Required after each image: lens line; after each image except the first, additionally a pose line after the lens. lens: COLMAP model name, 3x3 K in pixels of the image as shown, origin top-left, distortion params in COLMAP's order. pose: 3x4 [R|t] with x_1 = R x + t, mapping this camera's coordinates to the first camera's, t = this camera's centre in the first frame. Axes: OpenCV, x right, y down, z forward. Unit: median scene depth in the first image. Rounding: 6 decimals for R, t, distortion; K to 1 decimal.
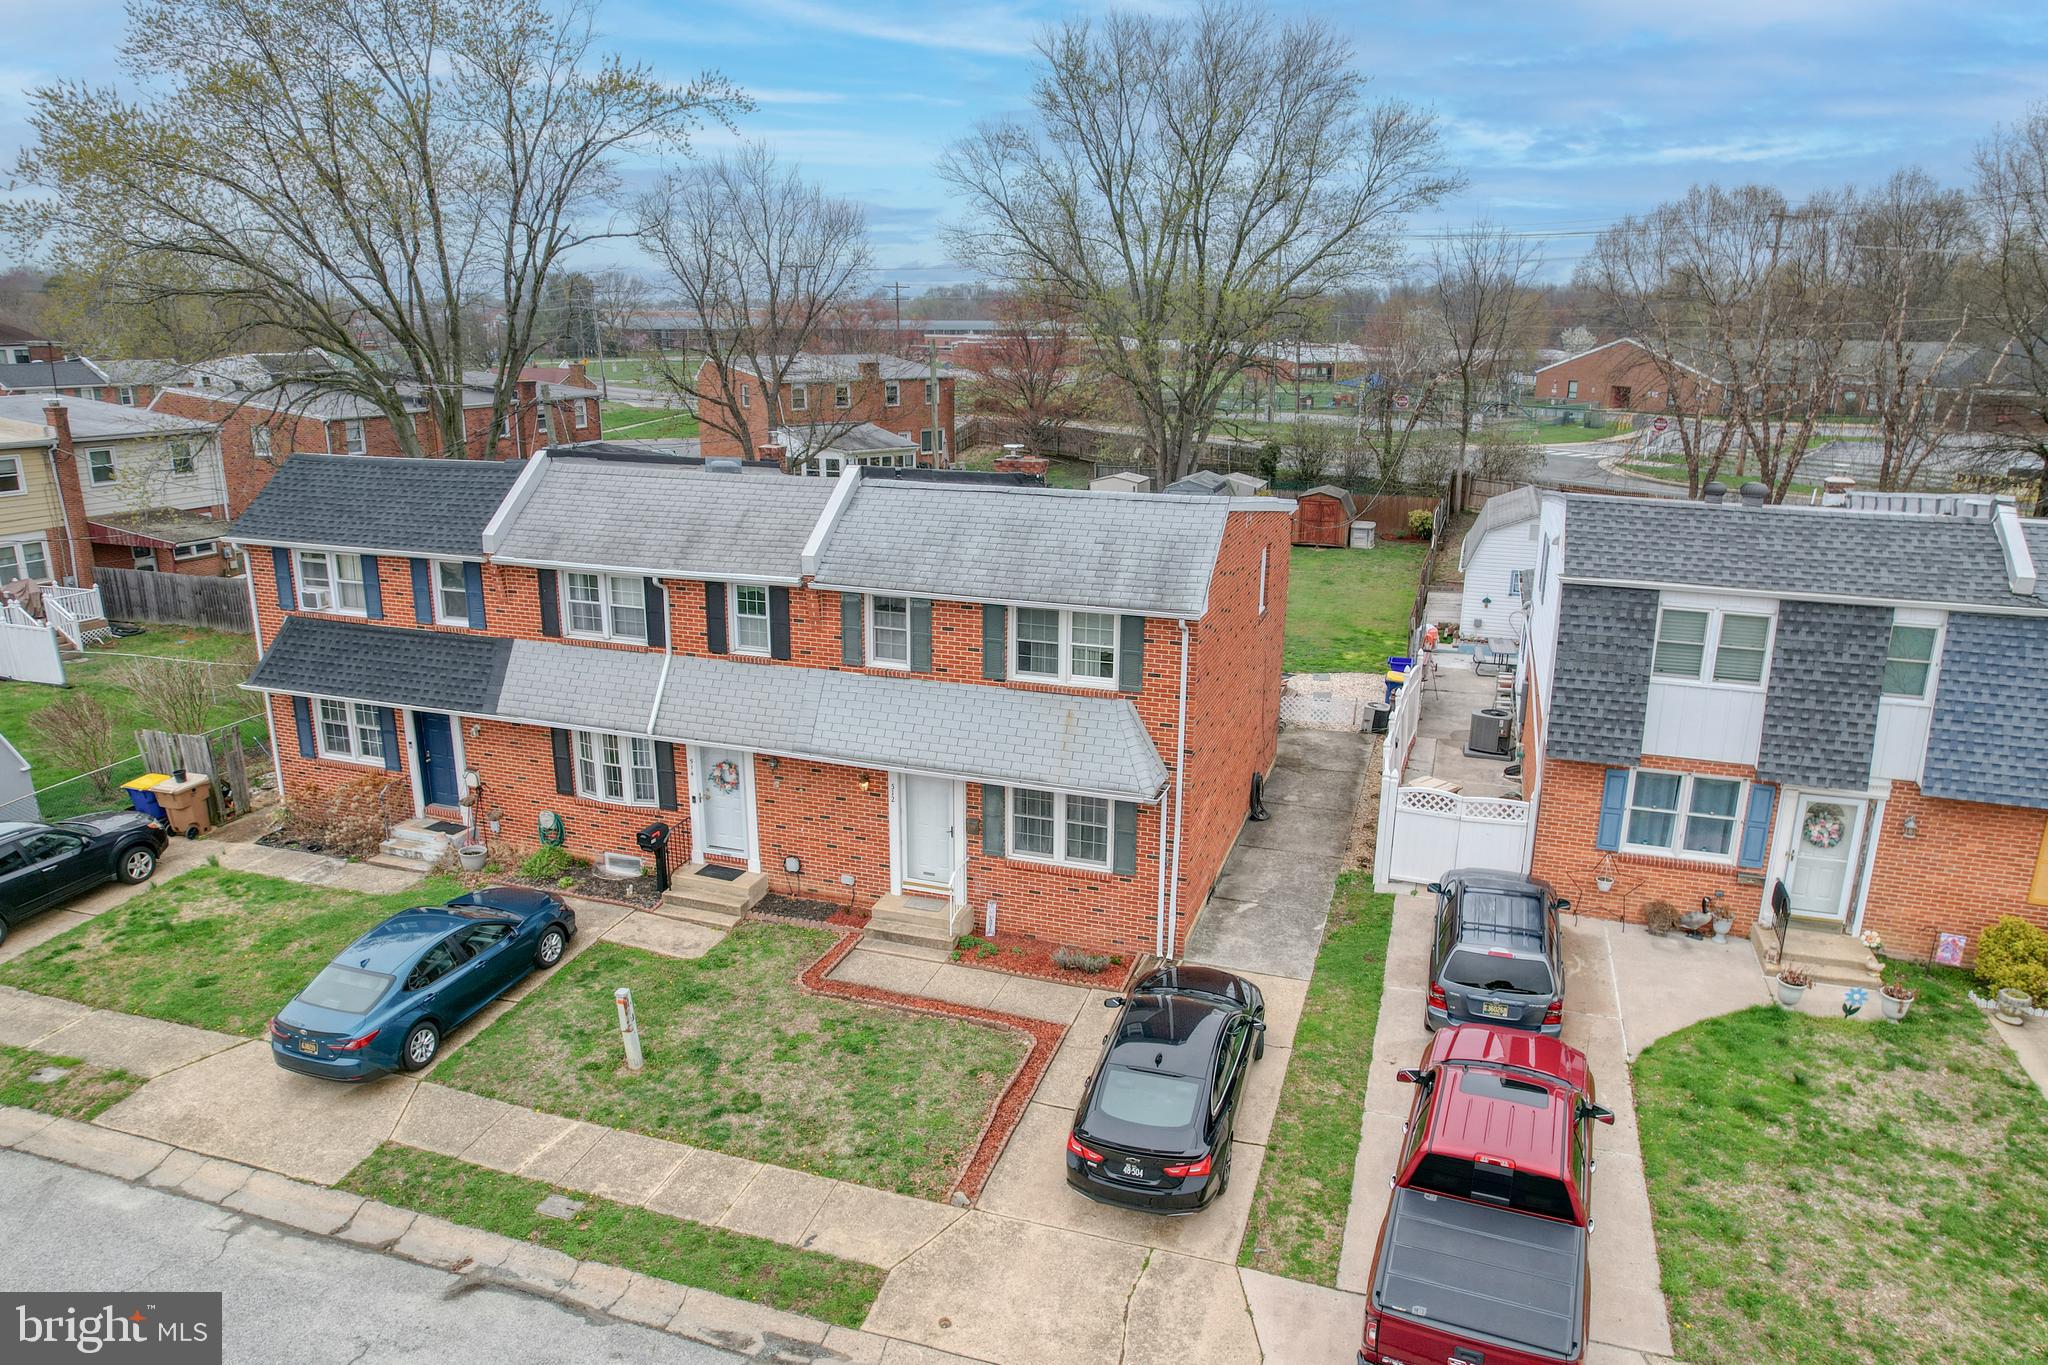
lens RADIAL K [[1331.6, 0, 1024.0], [0, 1331.6, 682.5], [0, 0, 1]] dist [-0.073016, 0.056031]
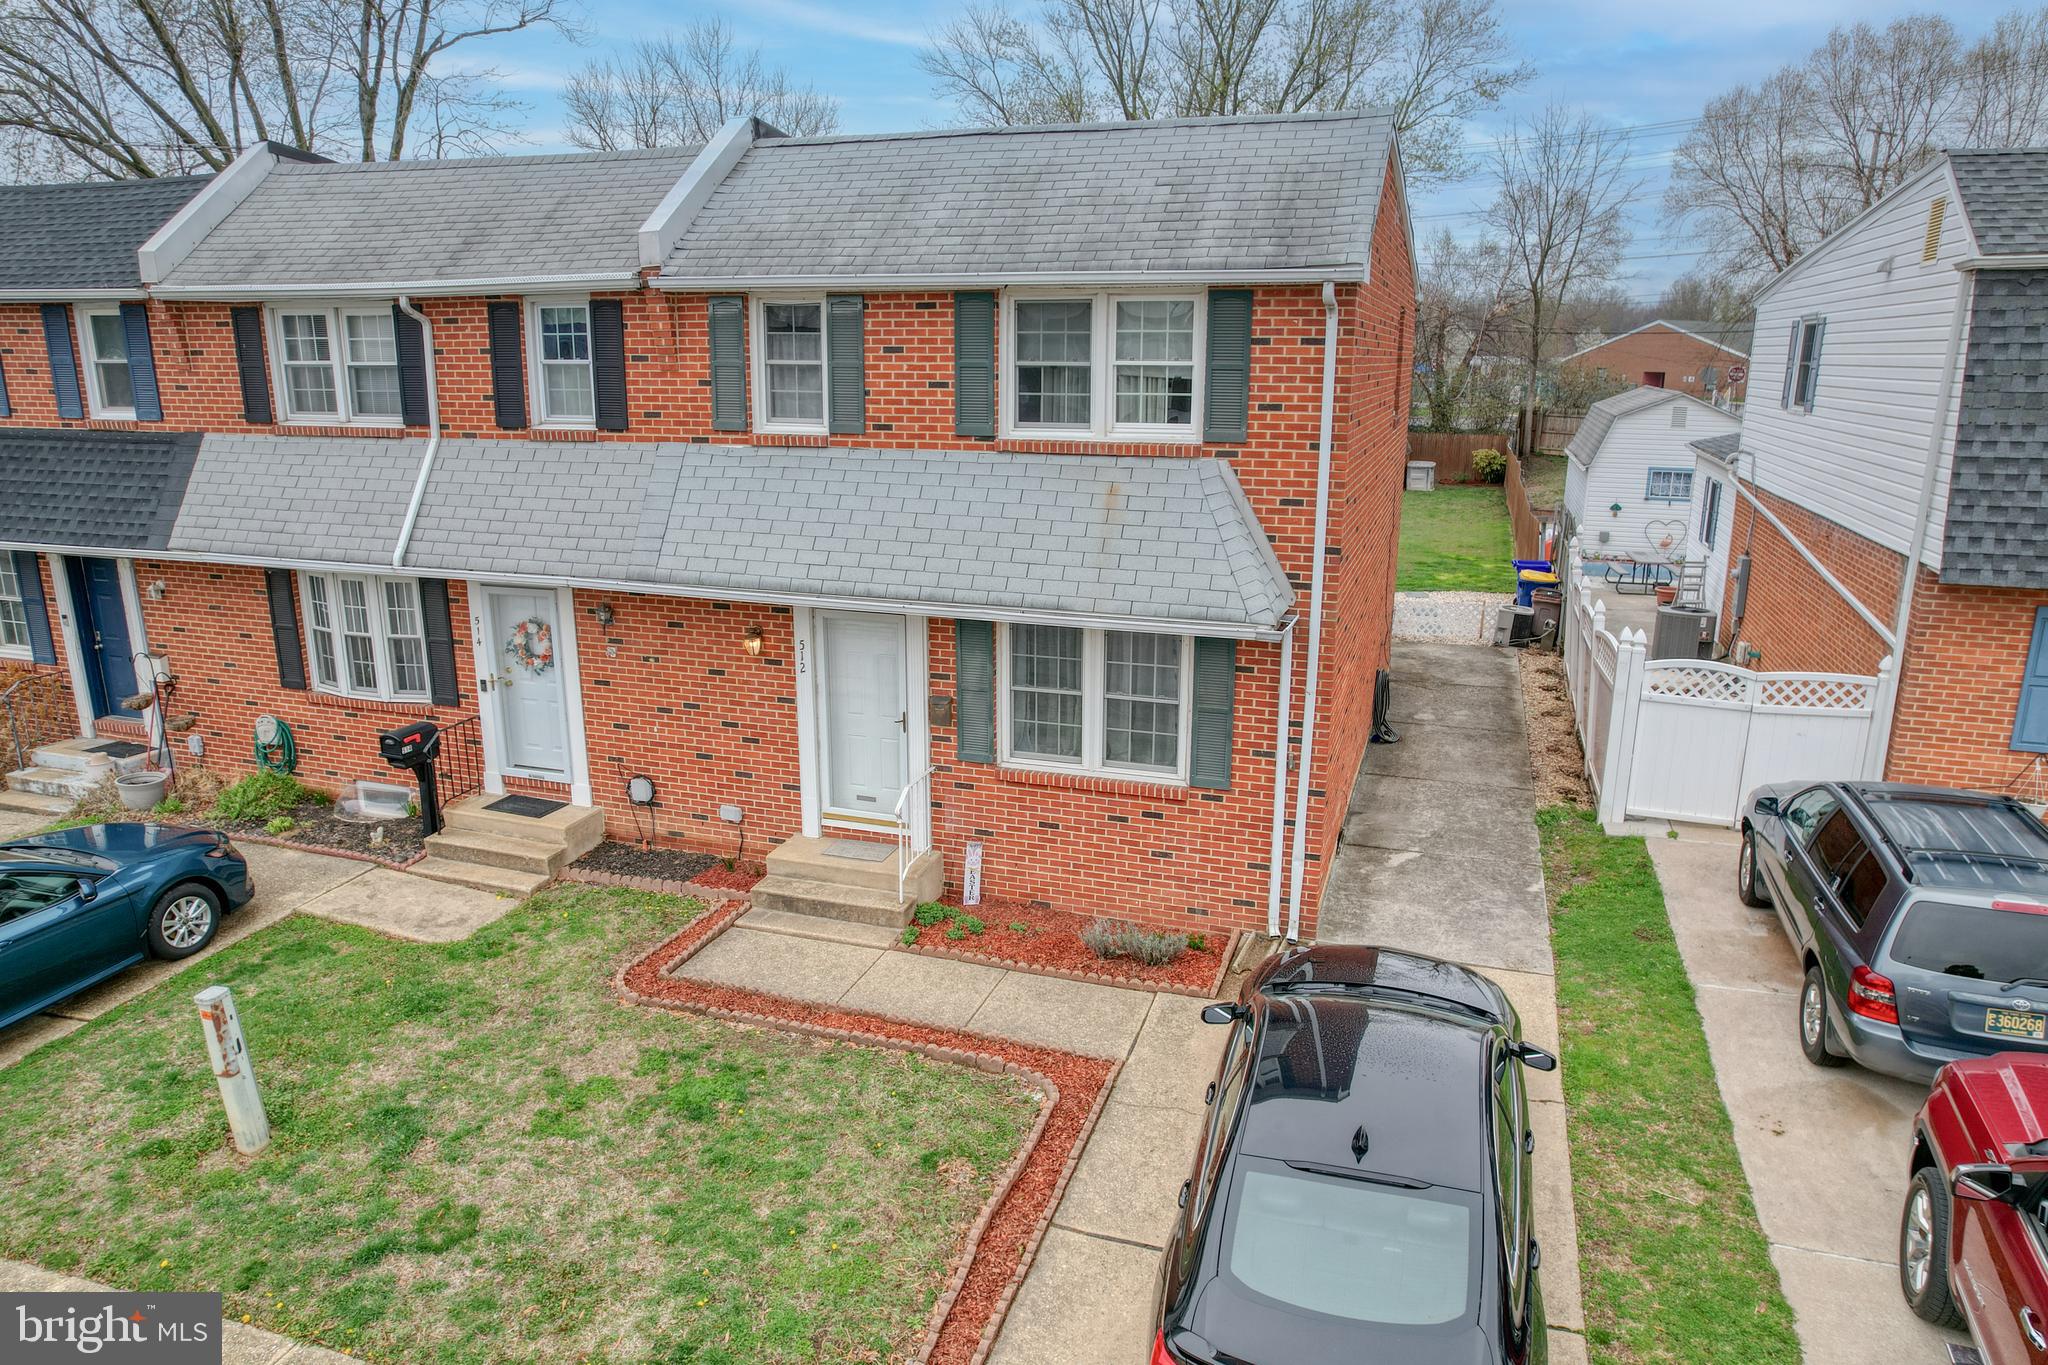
lens RADIAL K [[1321.3, 0, 1024.2], [0, 1321.3, 689.6], [0, 0, 1]] dist [-0.088423, 0.074992]
pose [[0.999989, -0.004465, 0.001245, -0.003119], [0.004488, 0.999807, -0.019102, 0.112917], [-0.001159, 0.019107, 0.999817, 0.444506]]
